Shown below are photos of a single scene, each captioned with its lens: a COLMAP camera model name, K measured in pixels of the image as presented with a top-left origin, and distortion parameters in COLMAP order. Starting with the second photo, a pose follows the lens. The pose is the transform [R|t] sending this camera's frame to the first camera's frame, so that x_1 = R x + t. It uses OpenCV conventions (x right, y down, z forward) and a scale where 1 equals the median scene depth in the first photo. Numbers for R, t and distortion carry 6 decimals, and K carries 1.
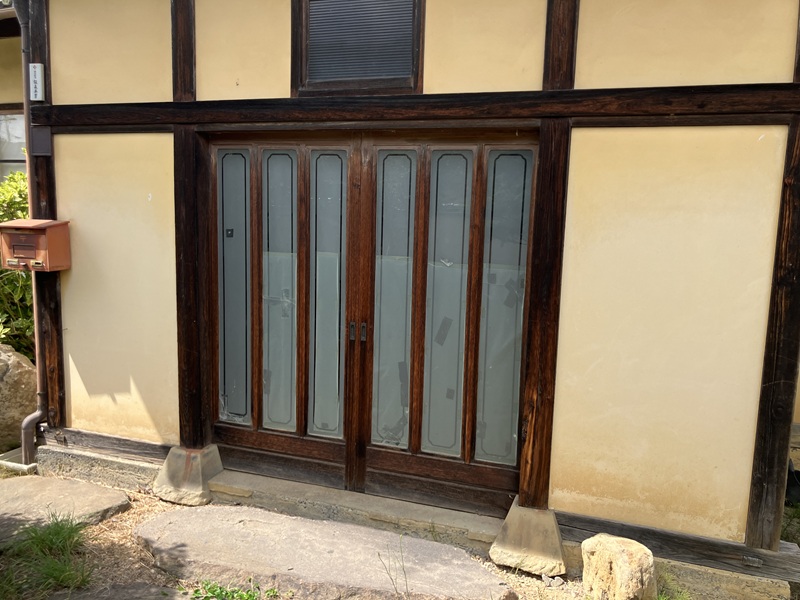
lens RADIAL K [[660.4, 0, 404.3], [0, 660.4, 303.0], [0, 0, 1]] dist [0.017834, -0.008194]
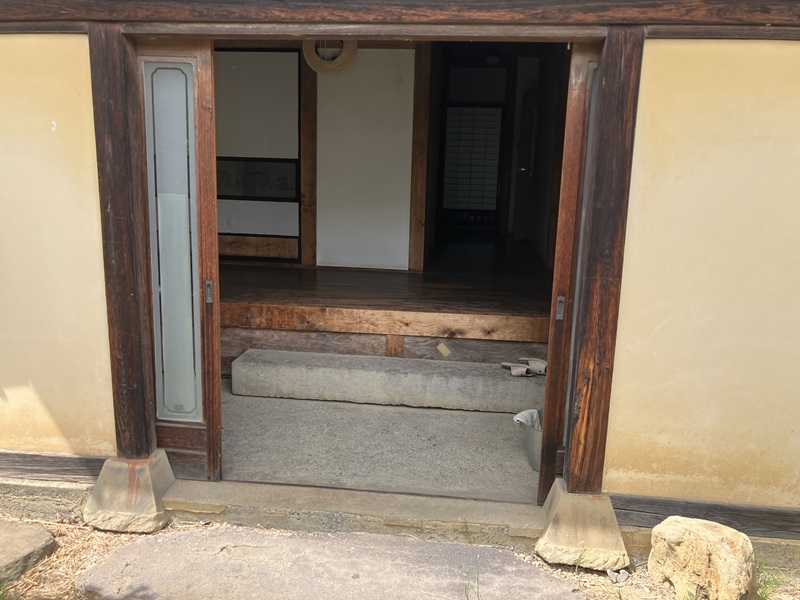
lens RADIAL K [[660.4, 0, 400.1], [0, 660.4, 298.3], [0, 0, 1]] dist [0.017834, -0.008194]
pose [[0.973386, -0.050163, 0.223614, -0.220030], [0.034081, 0.996585, 0.075207, -0.016778], [-0.226623, -0.065584, 0.971772, 0.232280]]
